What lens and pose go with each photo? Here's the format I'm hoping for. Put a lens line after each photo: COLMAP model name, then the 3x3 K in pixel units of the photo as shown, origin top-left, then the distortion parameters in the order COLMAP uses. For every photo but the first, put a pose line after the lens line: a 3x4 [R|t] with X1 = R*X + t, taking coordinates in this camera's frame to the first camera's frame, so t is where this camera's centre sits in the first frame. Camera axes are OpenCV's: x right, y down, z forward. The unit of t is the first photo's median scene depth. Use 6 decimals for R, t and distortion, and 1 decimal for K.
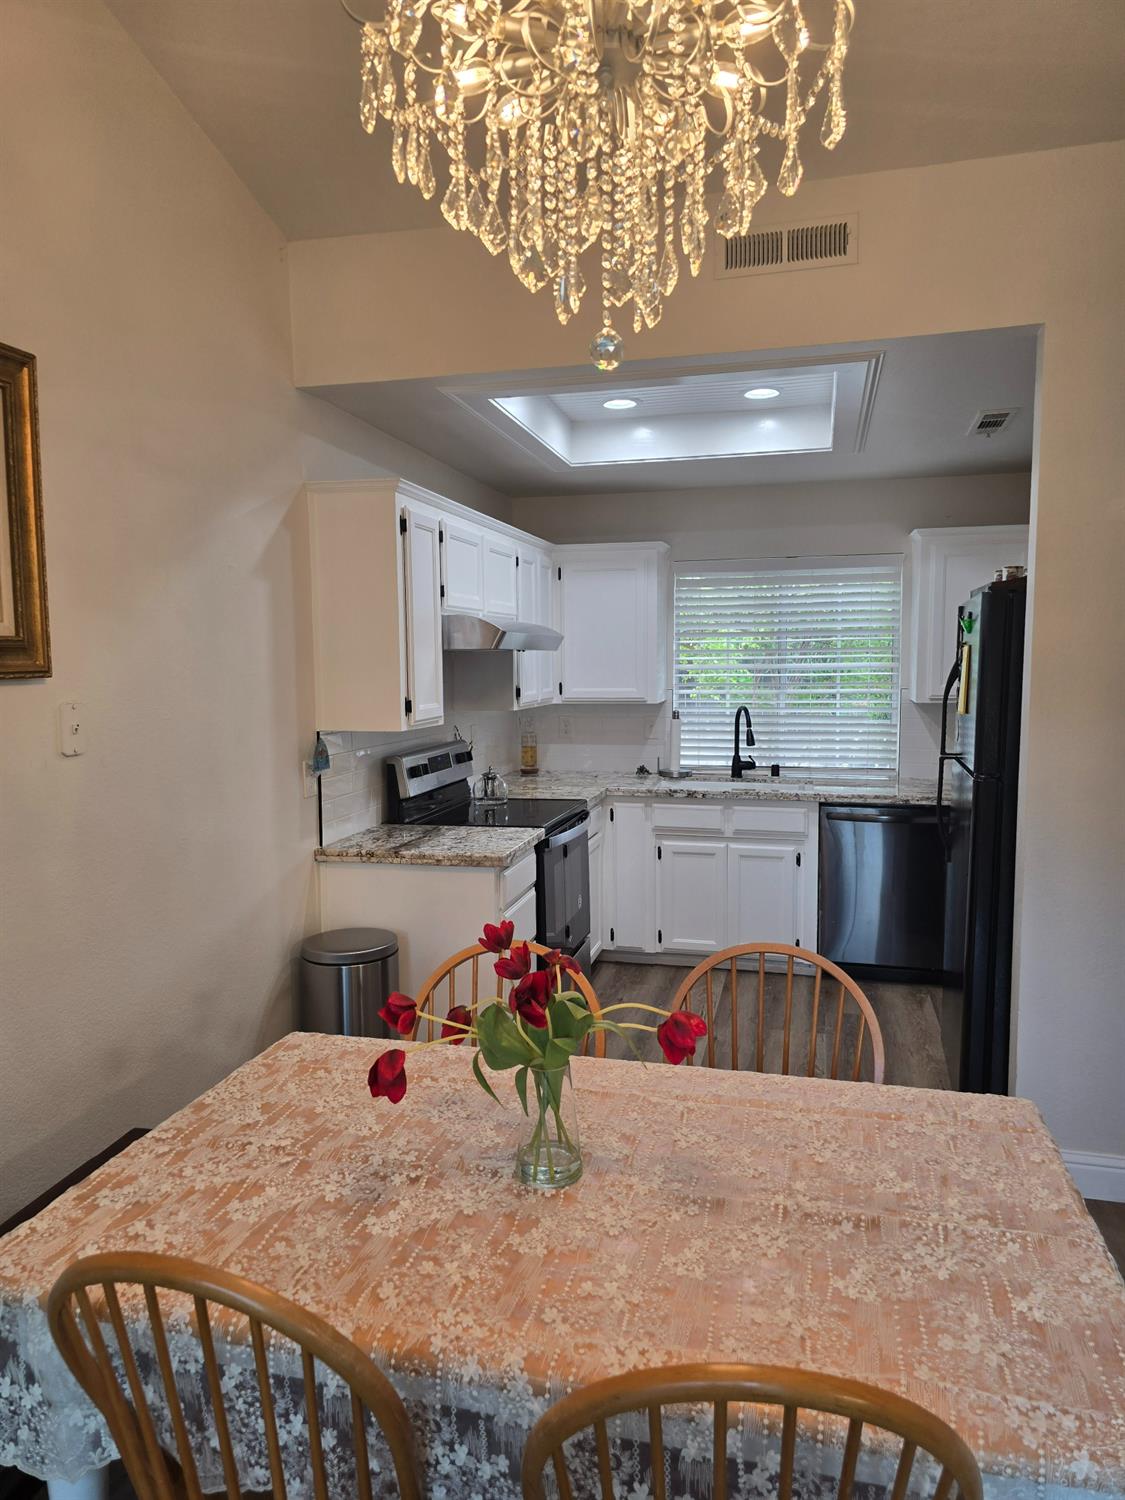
lens RADIAL K [[1013.1, 0, 565.8], [0, 1013.1, 752.4], [0, 0, 1]] dist [0.051606, -0.042331]
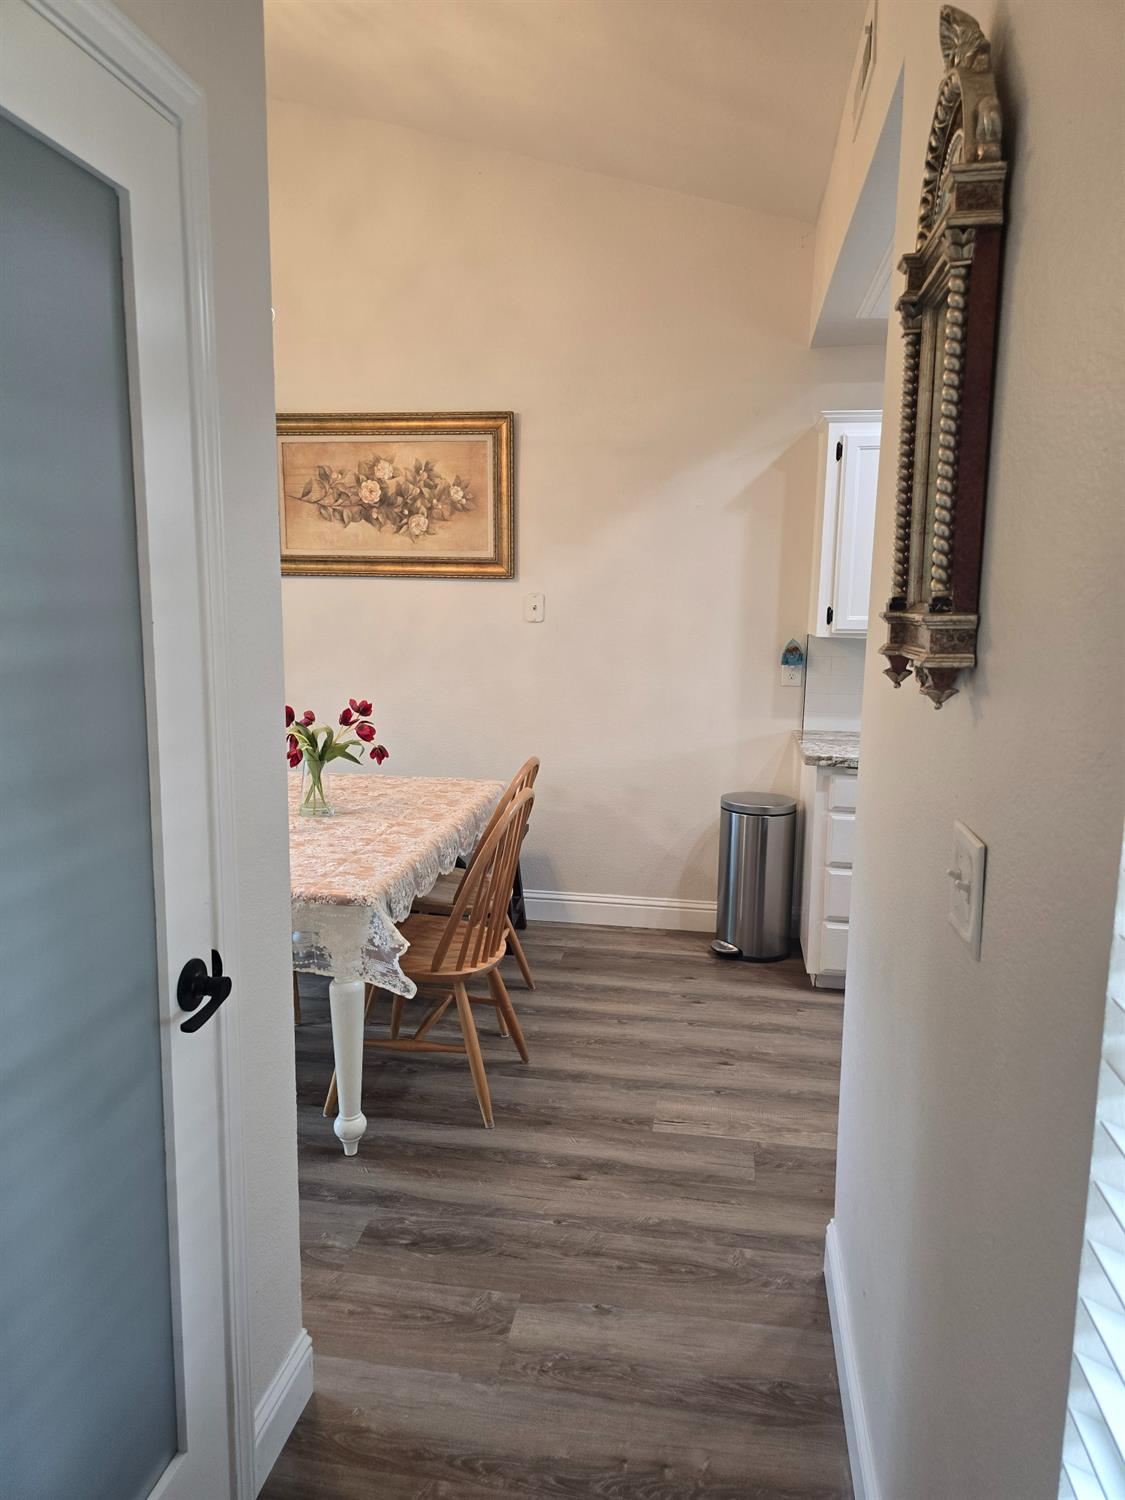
lens RADIAL K [[1013.1, 0, 561.6], [0, 1013.1, 750.7], [0, 0, 1]] dist [0.051606, -0.042331]
pose [[0.076516, 0.166441, -0.983078, 0.698967], [-0.111223, 0.981240, 0.157473, -0.031231], [0.990845, 0.097292, 0.093593, 0.448457]]
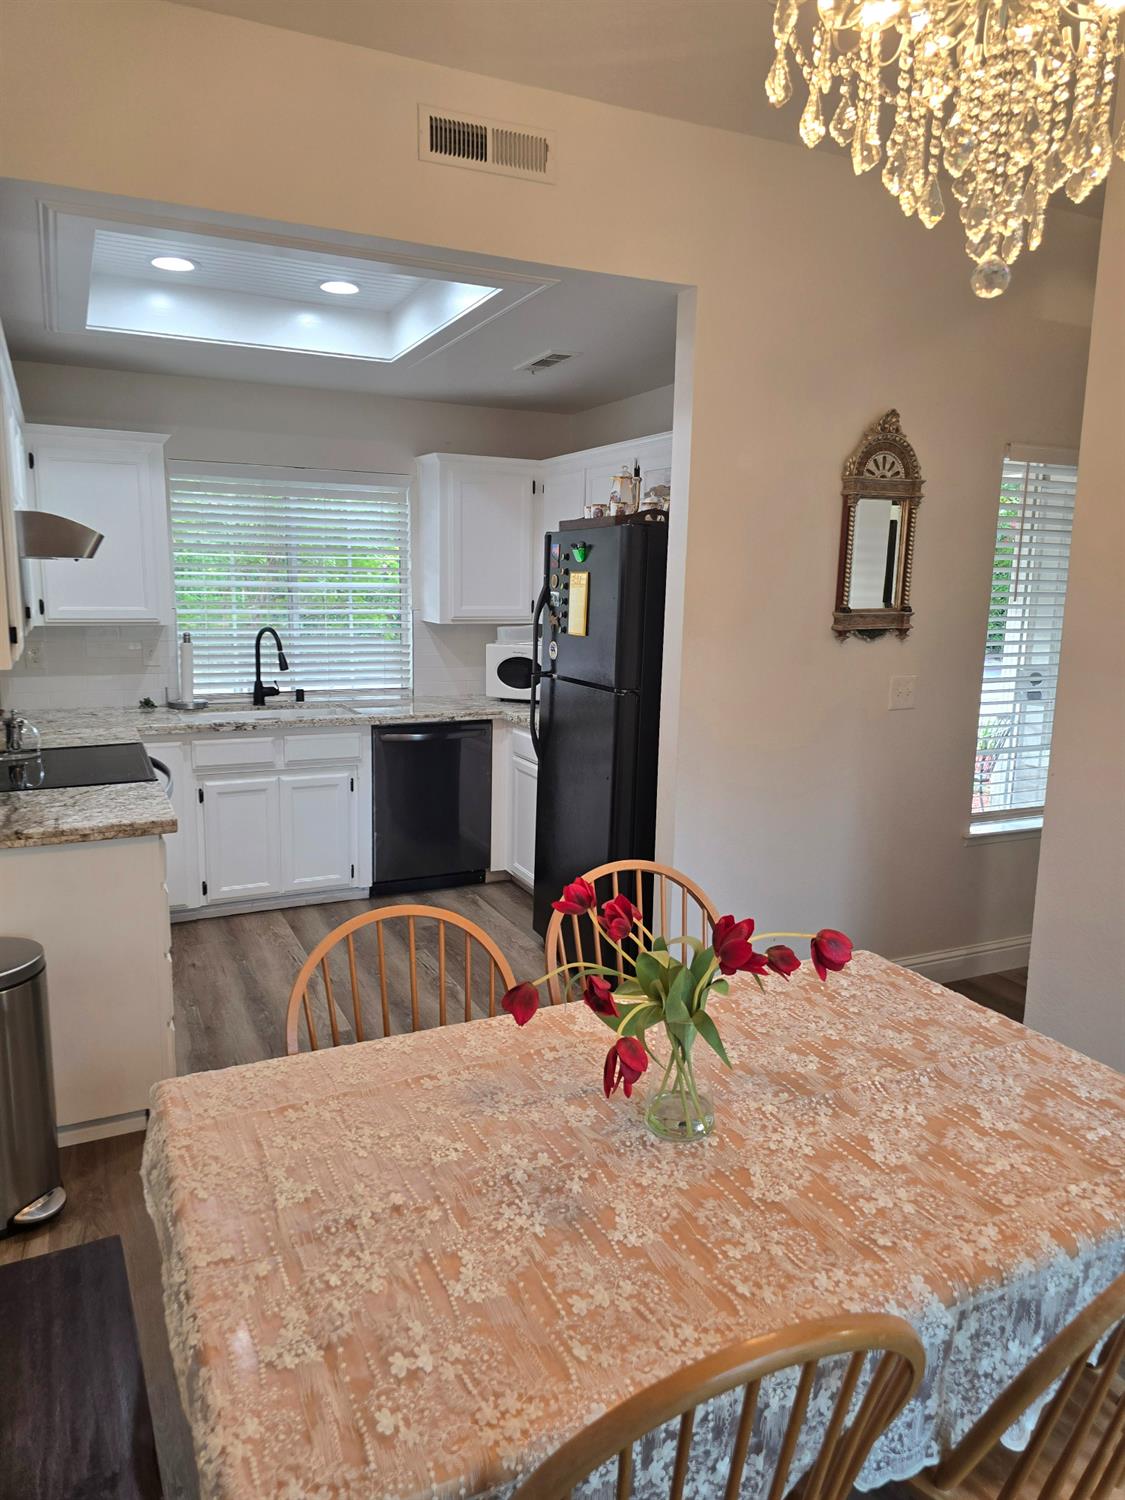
lens RADIAL K [[1013.1, 0, 568.8], [0, 1013.1, 744.4], [0, 0, 1]] dist [0.051606, -0.042331]
pose [[0.769072, -0.082943, 0.633758, -0.236173], [0.036280, 0.995611, 0.086274, -0.010959], [-0.638132, -0.043358, 0.768705, 0.120044]]
